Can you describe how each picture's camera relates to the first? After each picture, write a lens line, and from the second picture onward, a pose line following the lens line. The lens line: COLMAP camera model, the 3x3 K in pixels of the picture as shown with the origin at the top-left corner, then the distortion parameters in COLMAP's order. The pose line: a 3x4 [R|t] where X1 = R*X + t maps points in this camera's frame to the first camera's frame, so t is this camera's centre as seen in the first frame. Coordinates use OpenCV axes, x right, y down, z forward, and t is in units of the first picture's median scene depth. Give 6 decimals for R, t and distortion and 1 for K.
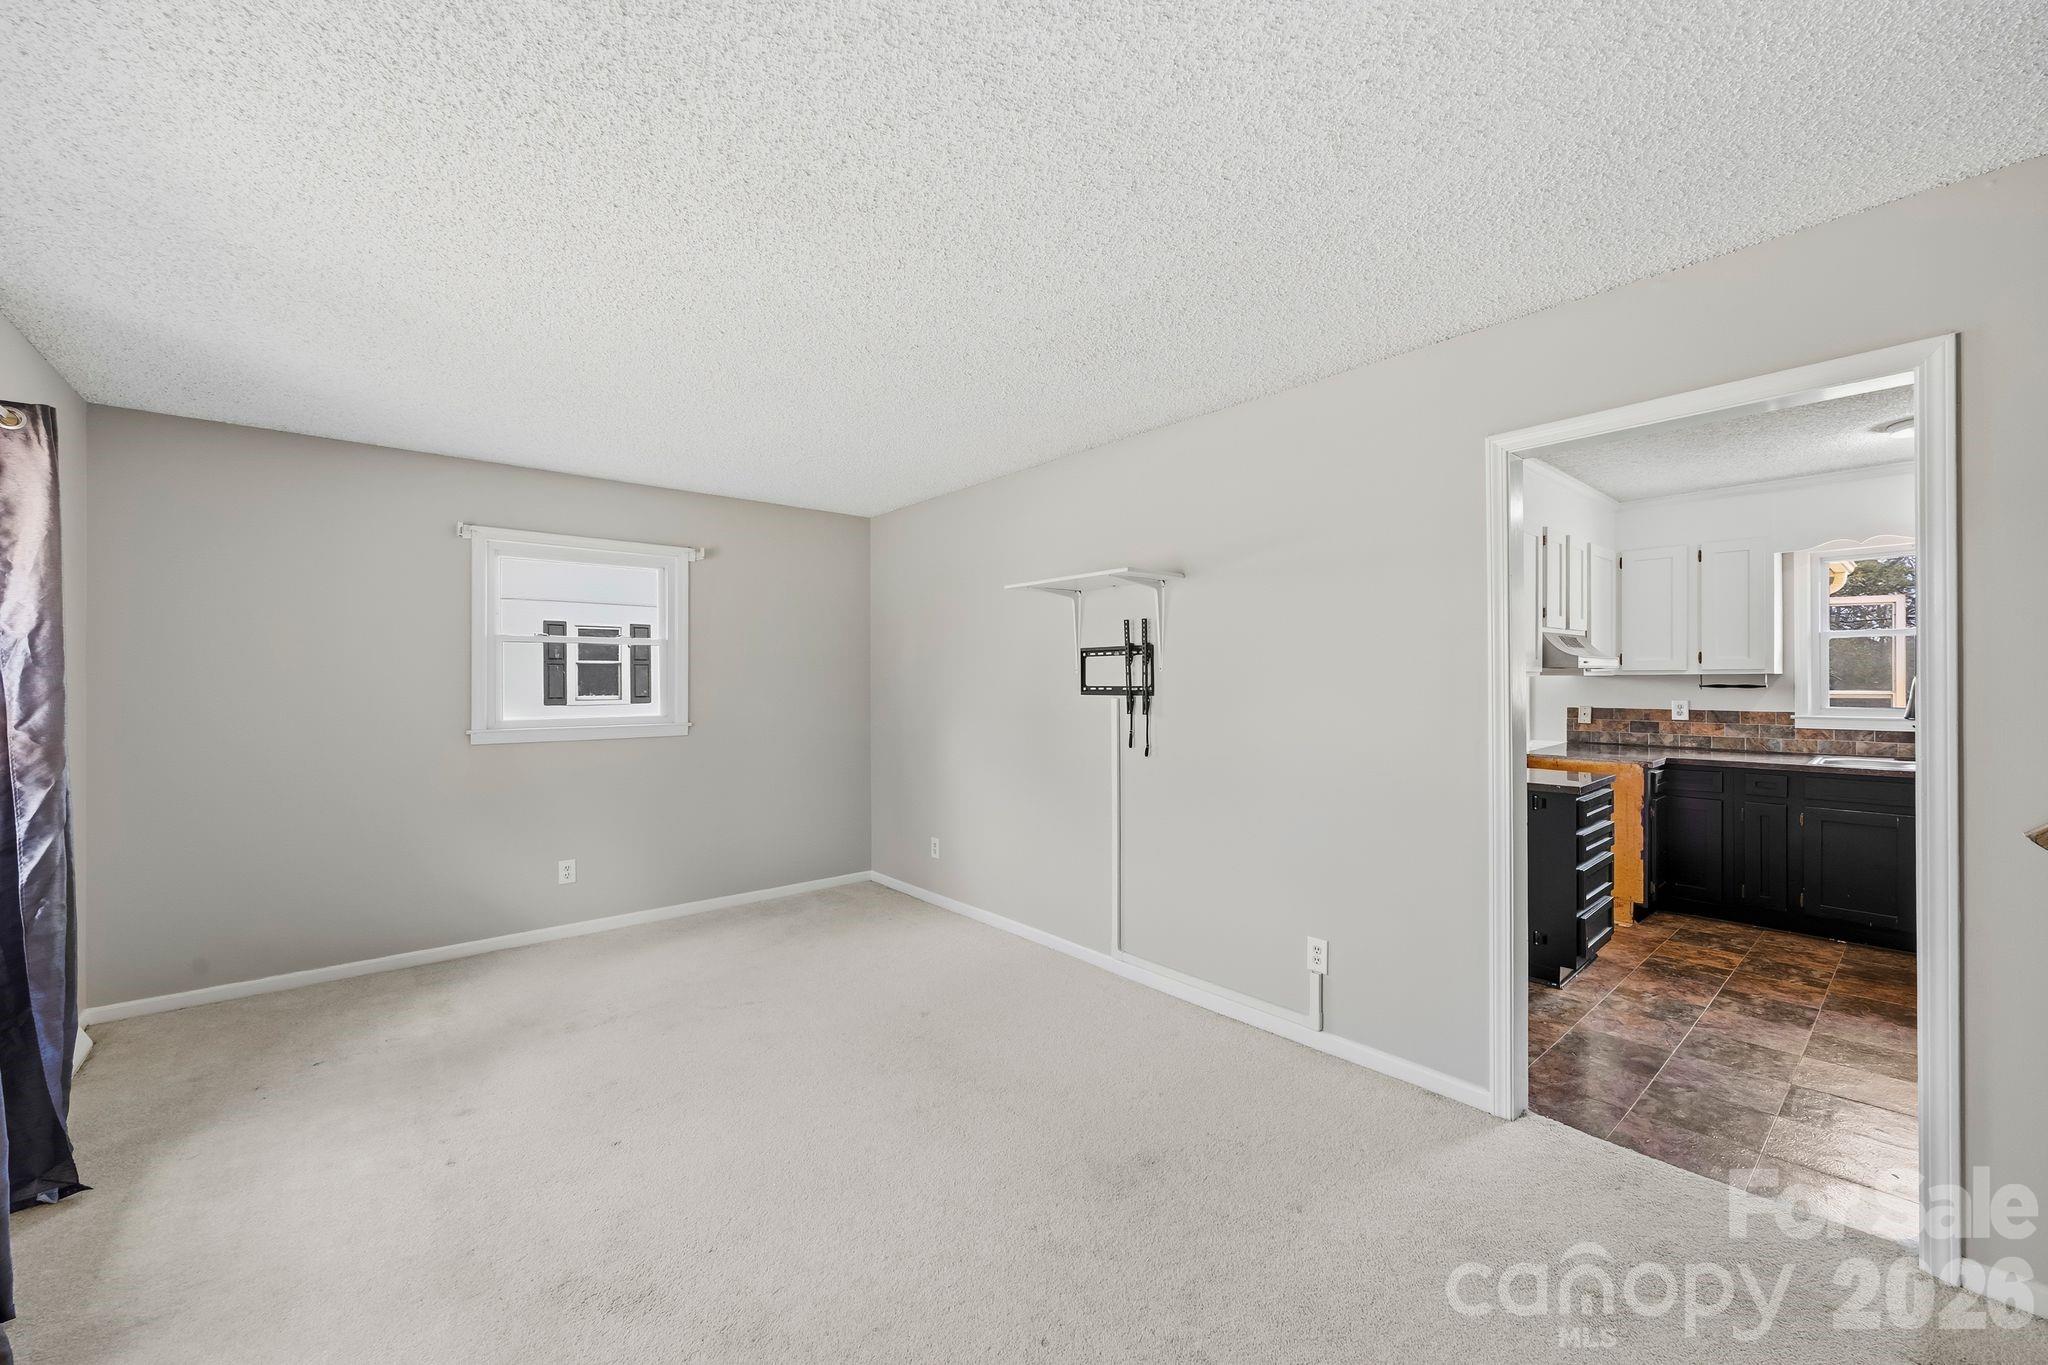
lens RADIAL K [[798.9, 0, 1025.7], [0, 798.9, 673.8], [0, 0, 1]] dist [0.018033, 0.000129]
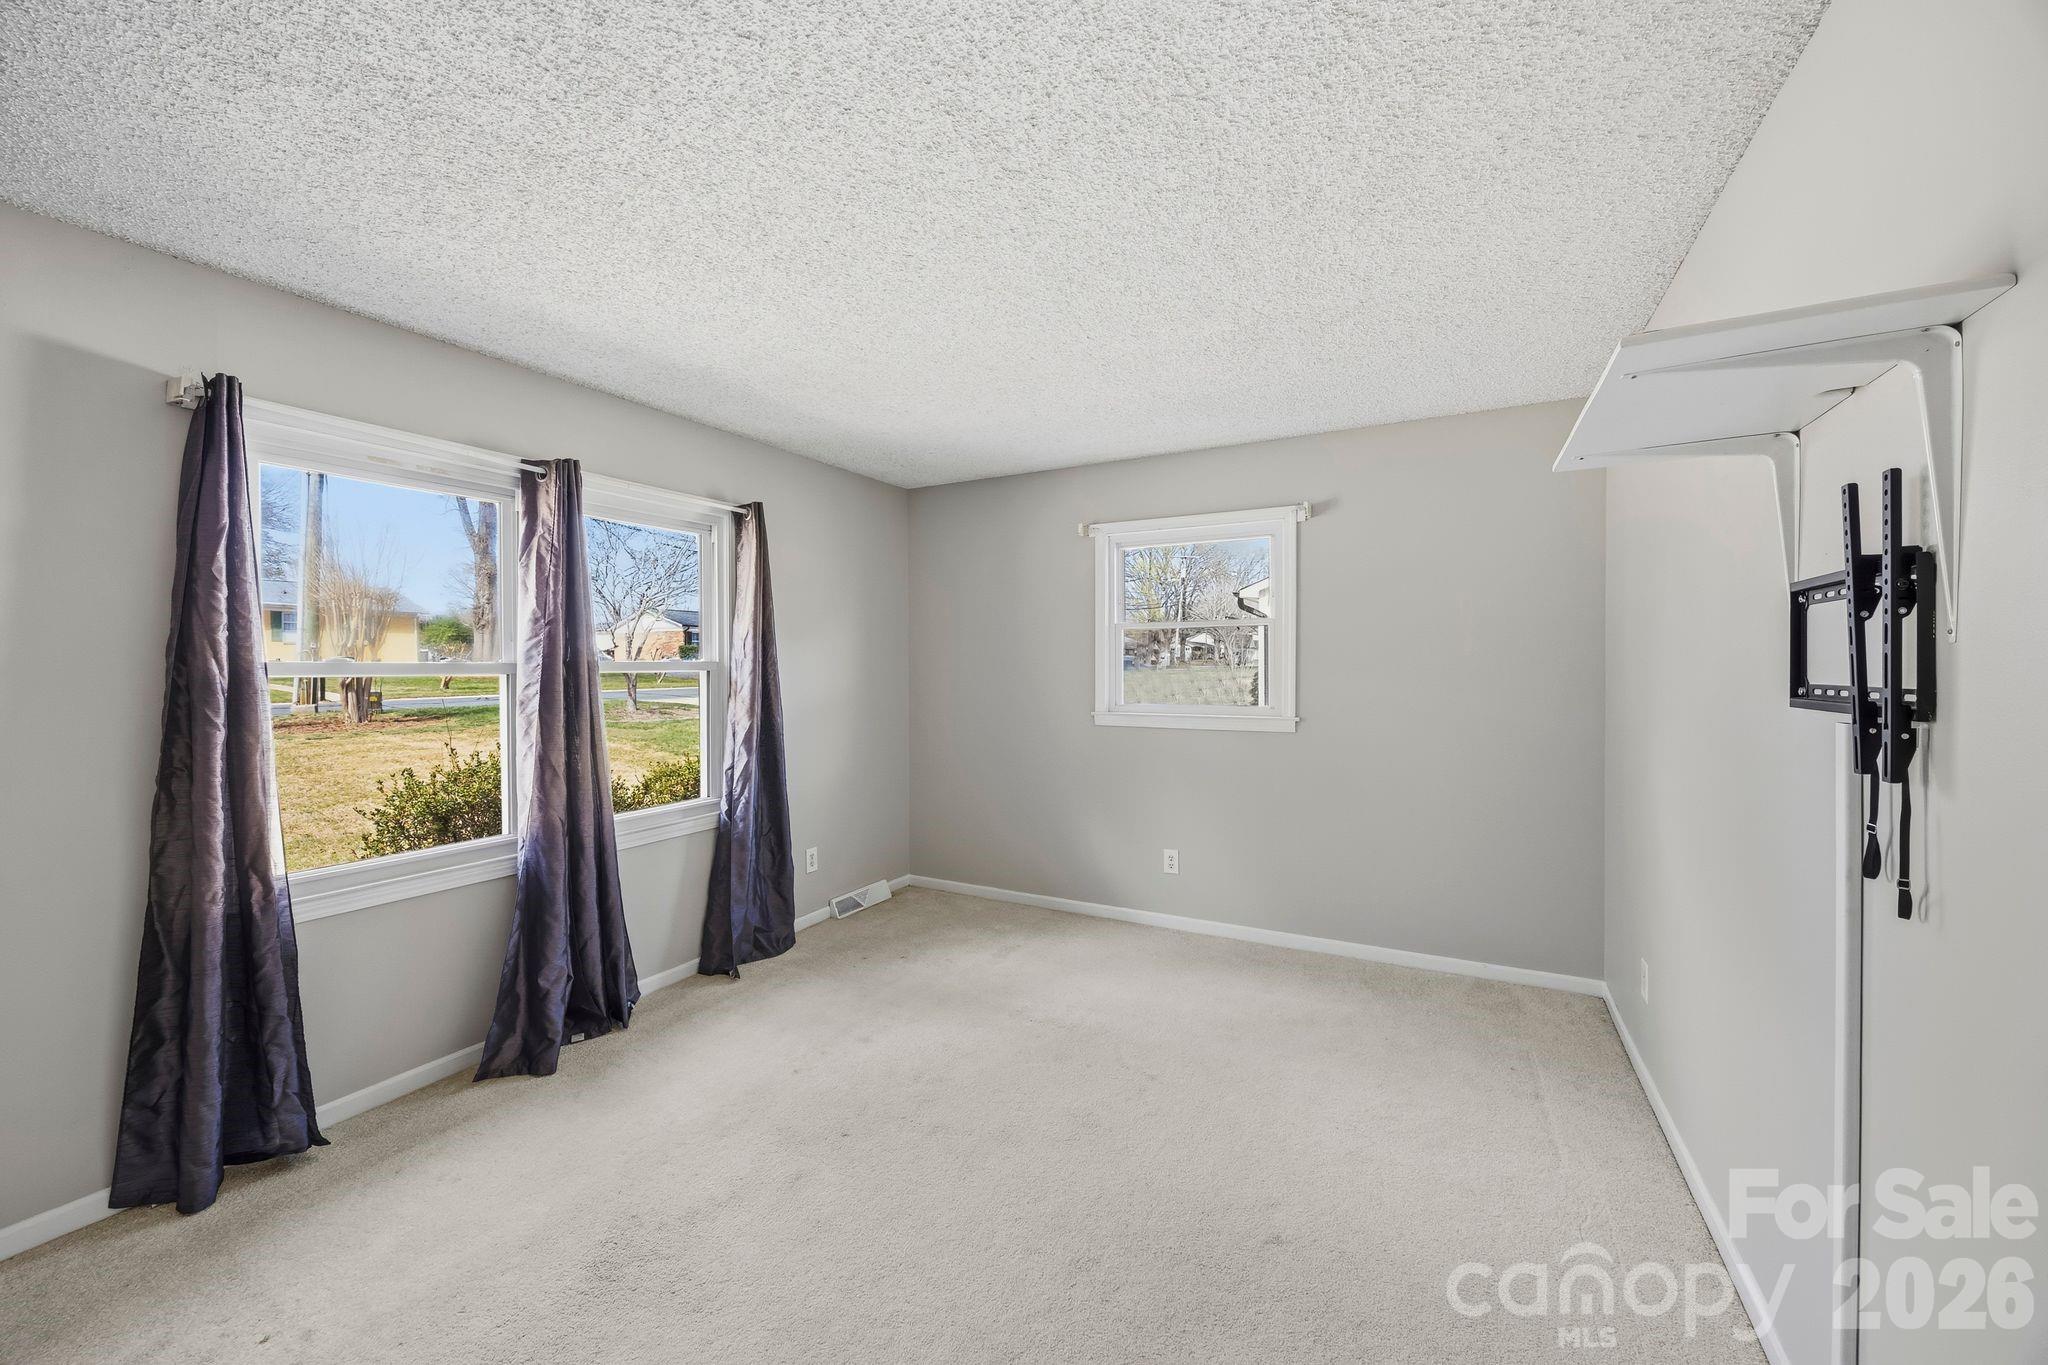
lens RADIAL K [[798.9, 0, 1025.7], [0, 798.9, 673.8], [0, 0, 1]] dist [0.018033, 0.000129]
pose [[0.361583, 0.010665, -0.932279, 0.298430], [0.007197, 0.999873, 0.014229, 0.002195], [0.932312, -0.011855, 0.361460, 0.529102]]
